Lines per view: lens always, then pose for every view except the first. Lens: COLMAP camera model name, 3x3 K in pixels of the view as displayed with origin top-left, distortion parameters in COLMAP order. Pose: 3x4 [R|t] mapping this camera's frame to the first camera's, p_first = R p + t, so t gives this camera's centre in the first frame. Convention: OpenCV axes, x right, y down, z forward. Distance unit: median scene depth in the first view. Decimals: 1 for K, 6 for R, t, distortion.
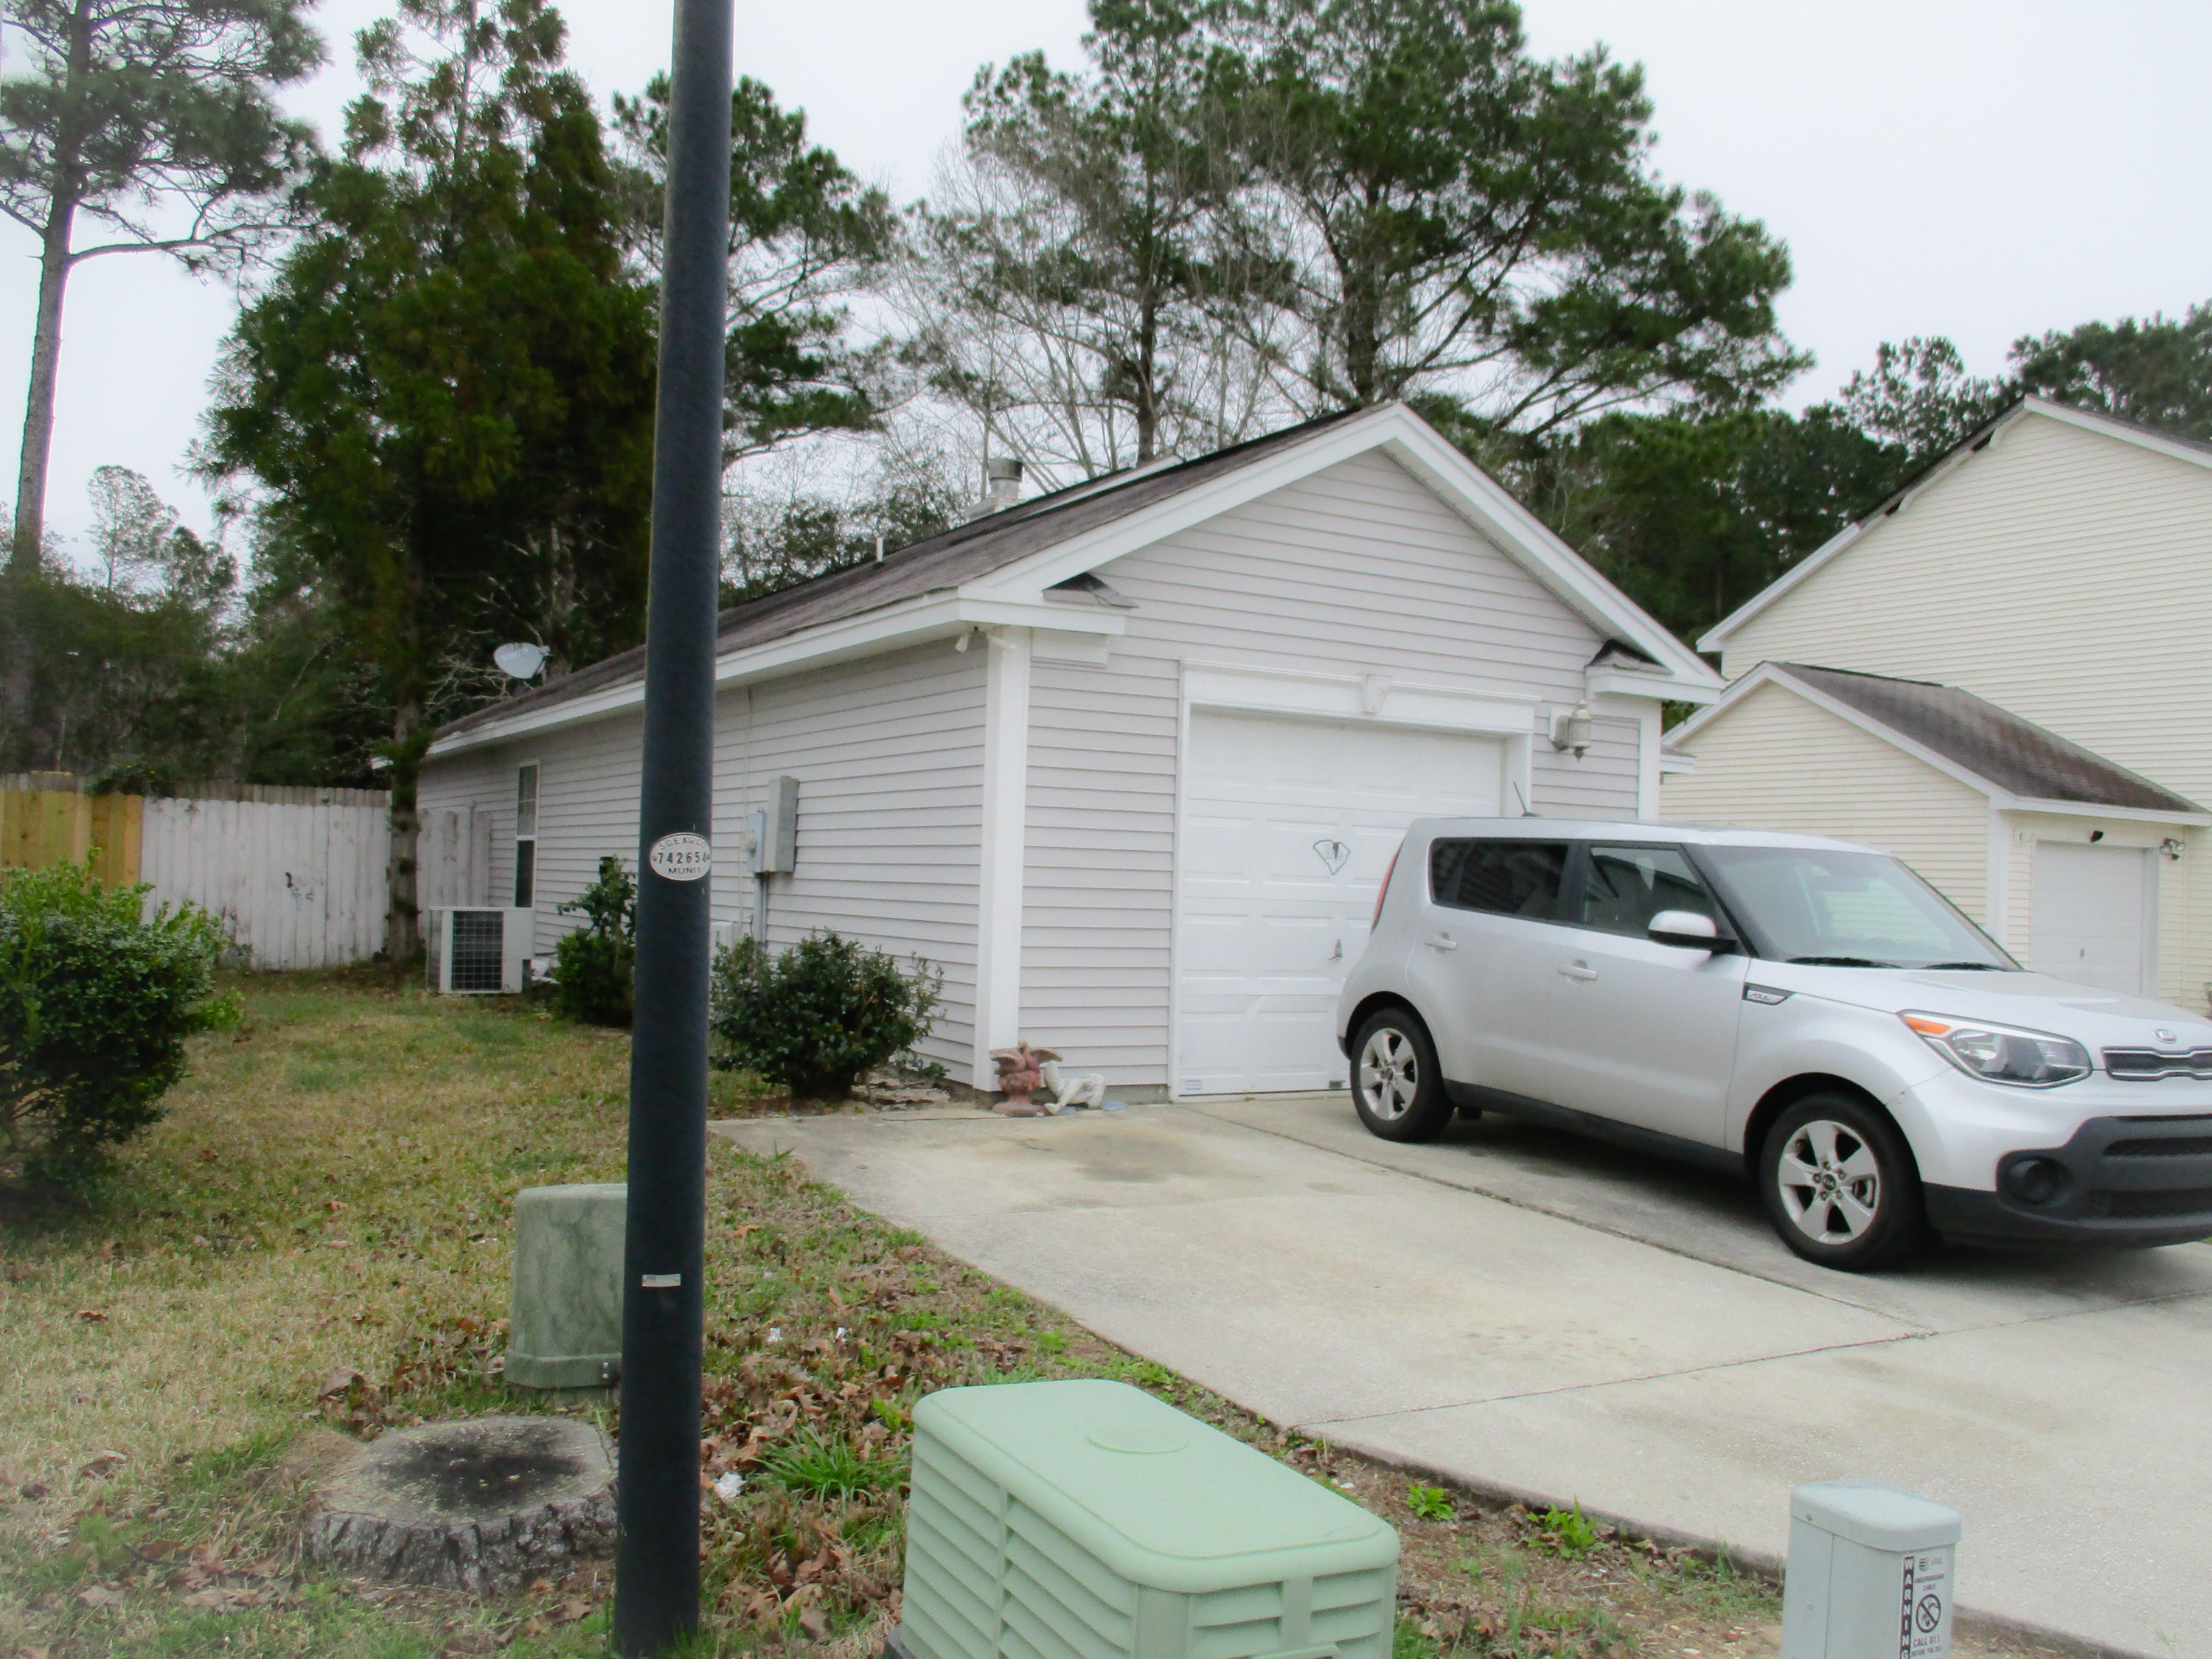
lens RADIAL K [[1839.5, 0, 1102.0], [0, 1839.5, 815.3], [0, 0, 1]] dist [-0.020499, 0.005851]
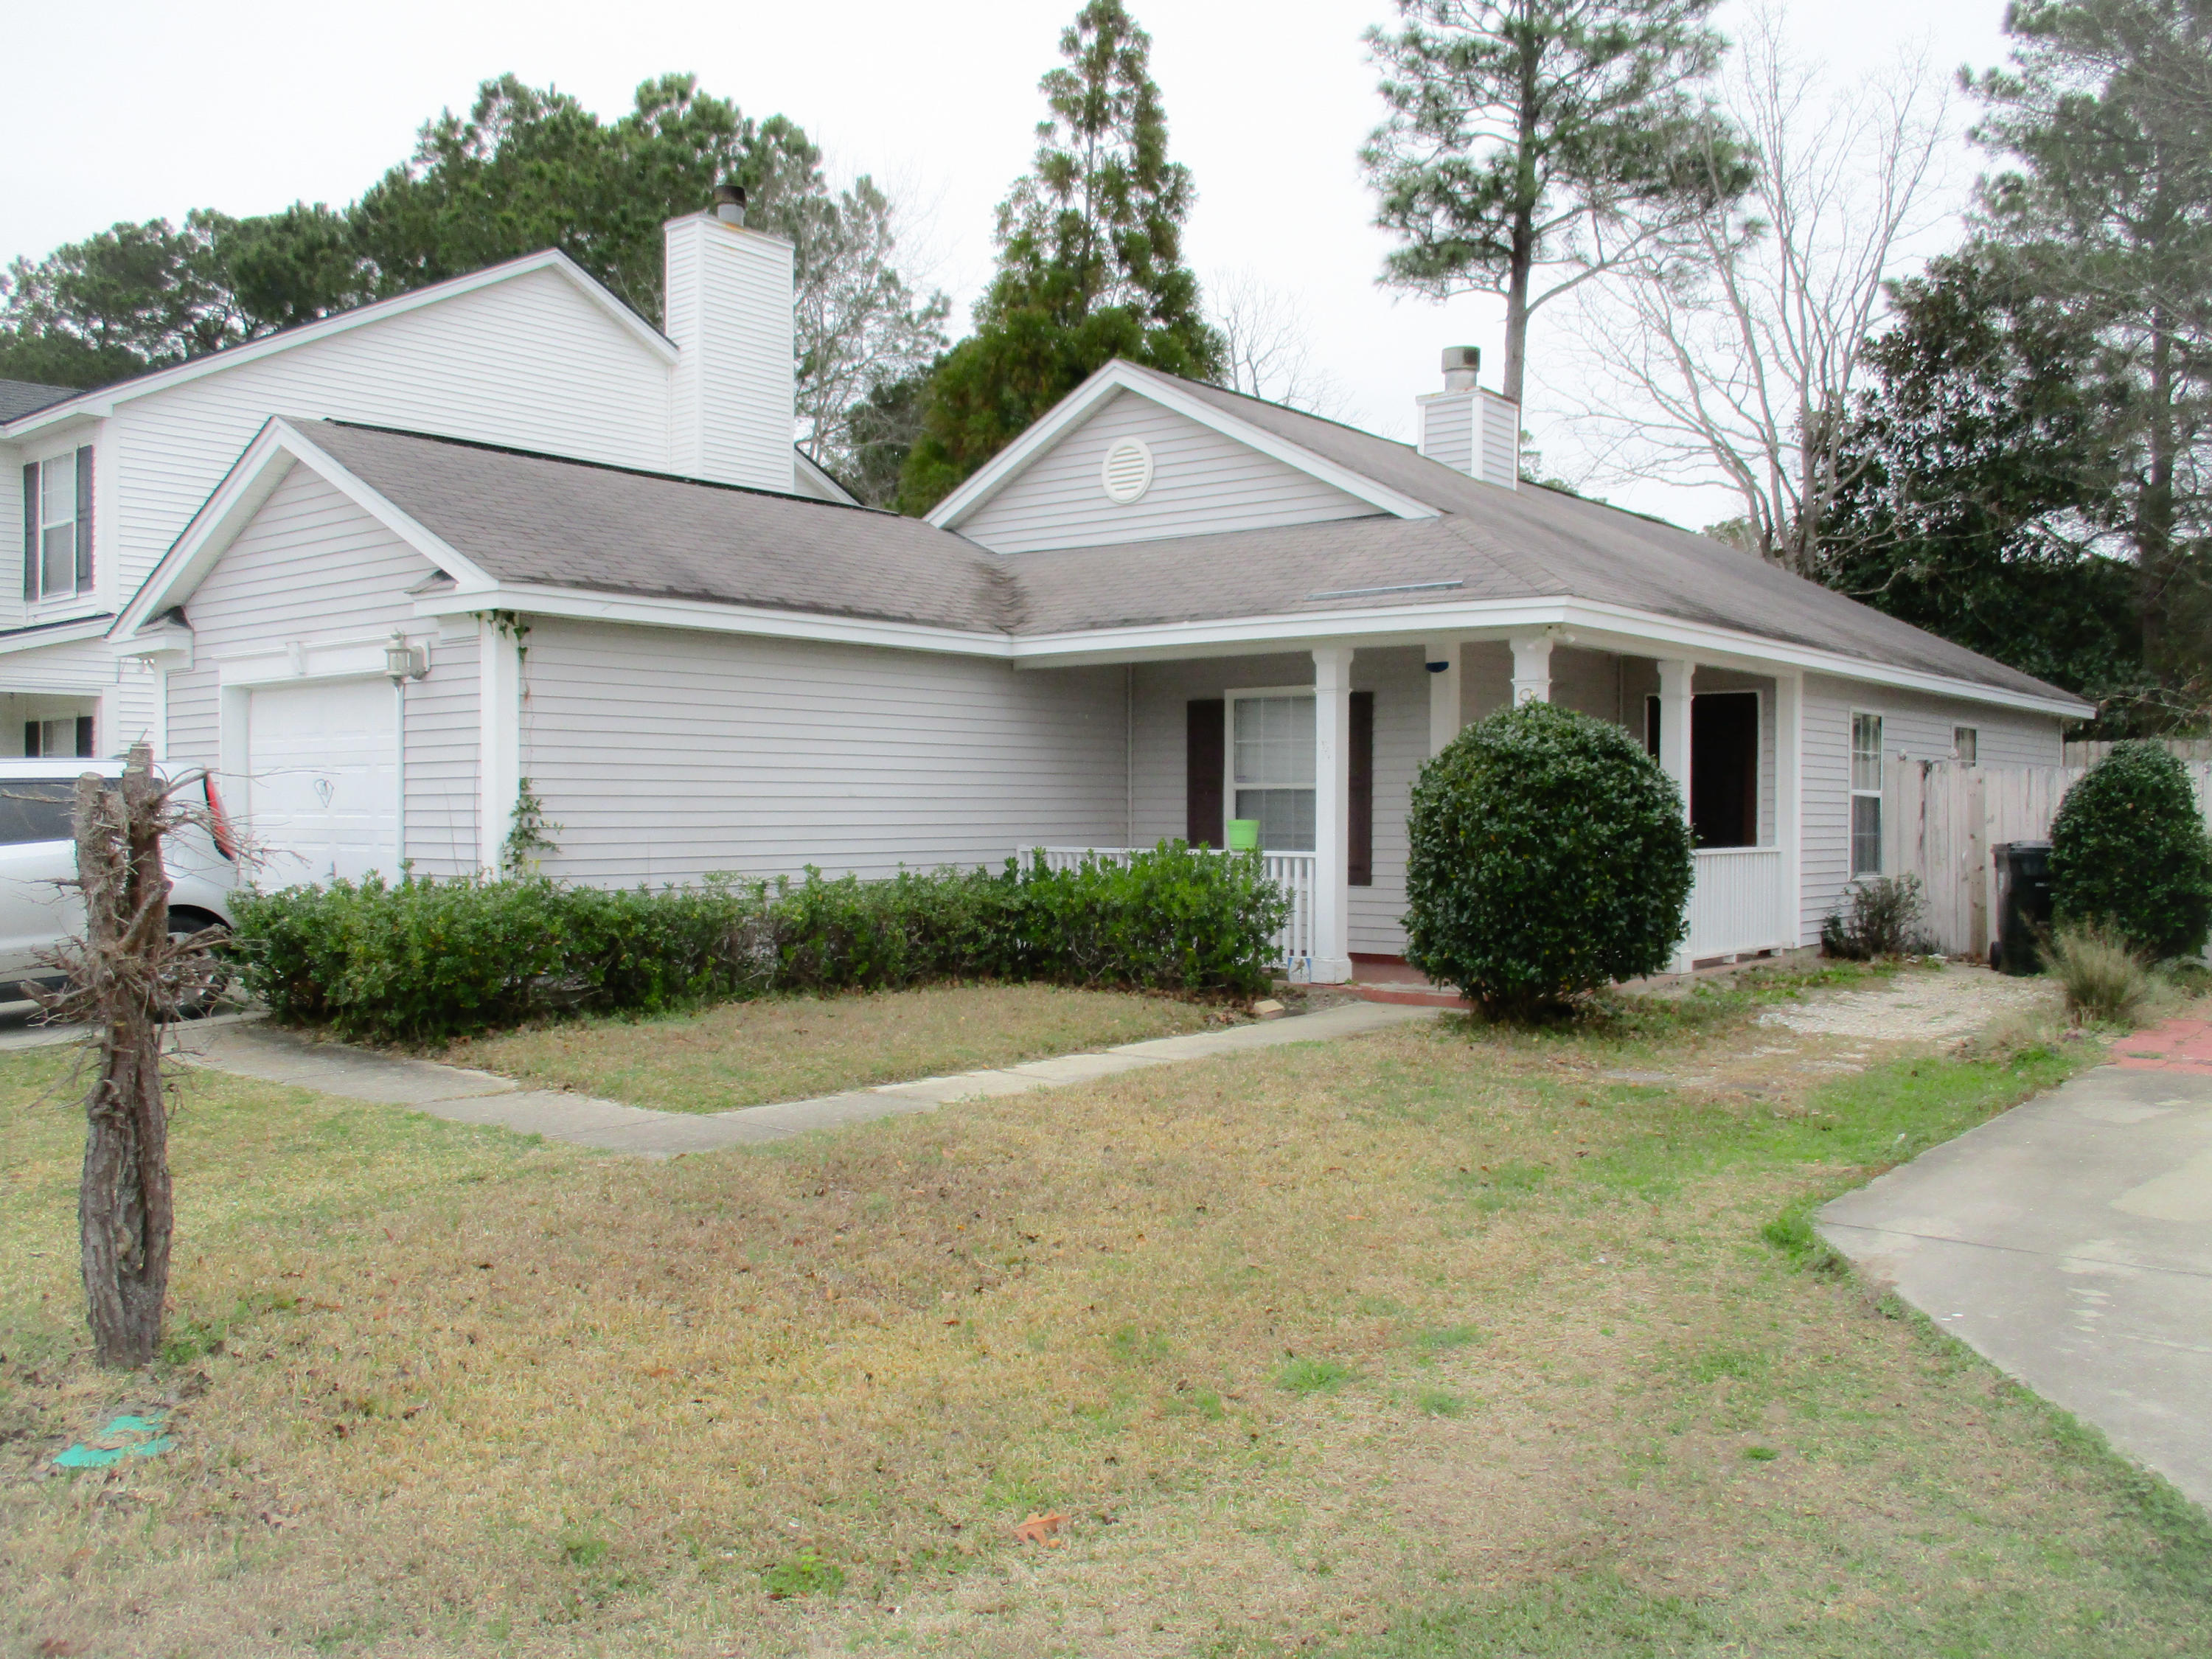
lens RADIAL K [[1839.5, 0, 1102.0], [0, 1839.5, 815.3], [0, 0, 1]] dist [-0.020499, 0.005851]
pose [[0.394997, -0.032649, -0.918102, 1.314940], [0.048453, 0.998718, -0.014670, 0.073195], [0.917404, -0.038690, 0.396073, 0.890935]]
